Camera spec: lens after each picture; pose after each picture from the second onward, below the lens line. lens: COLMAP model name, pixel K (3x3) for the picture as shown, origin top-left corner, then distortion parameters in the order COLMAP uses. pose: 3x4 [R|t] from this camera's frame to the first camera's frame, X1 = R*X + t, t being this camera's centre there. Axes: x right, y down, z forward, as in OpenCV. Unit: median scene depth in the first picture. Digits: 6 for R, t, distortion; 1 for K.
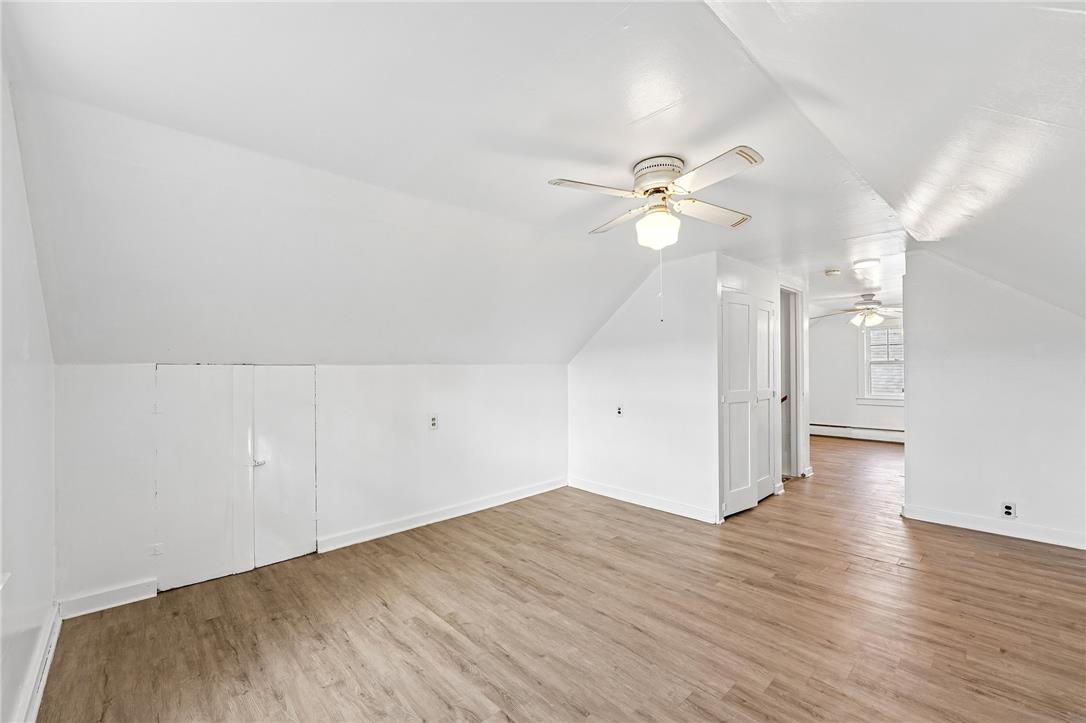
lens RADIAL K [[447.6, 0, 540.5], [0, 447.6, 366.3], [0, 0, 1]] dist [0.002019, -0.000153]
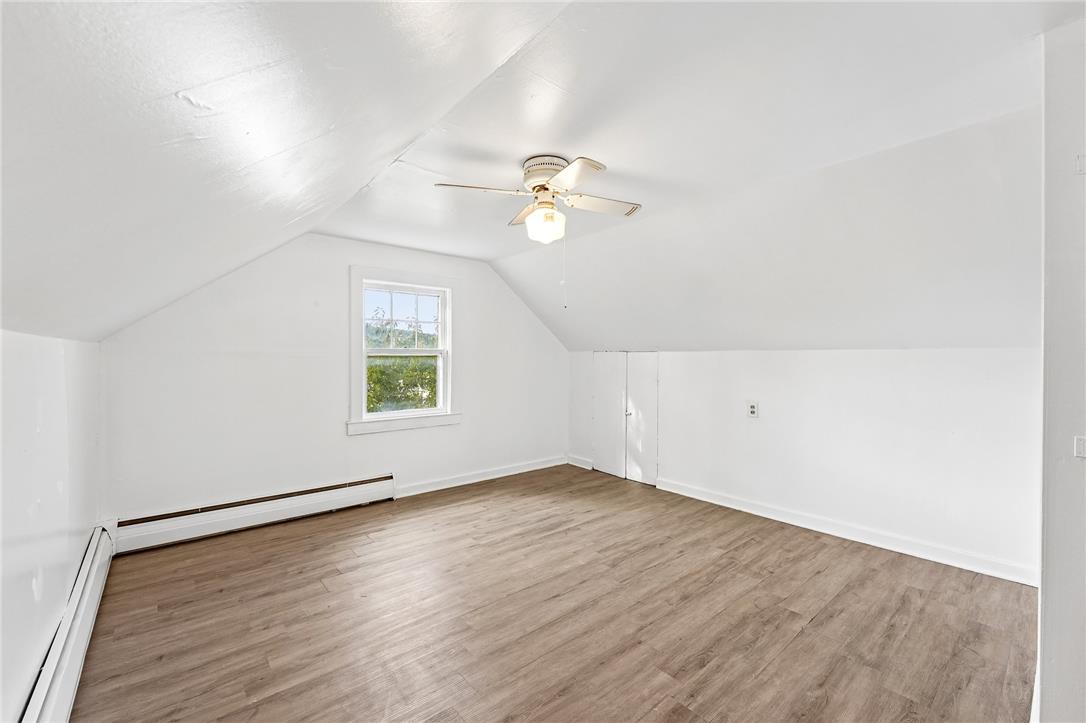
lens RADIAL K [[447.6, 0, 540.4], [0, 447.6, 357.8], [0, 0, 1]] dist [0.002019, -0.000153]
pose [[-0.048925, 0.009464, -0.998758, 0.906290], [0.003226, 0.999951, 0.009318, 0.000871], [0.998797, -0.002766, -0.048953, 0.712159]]
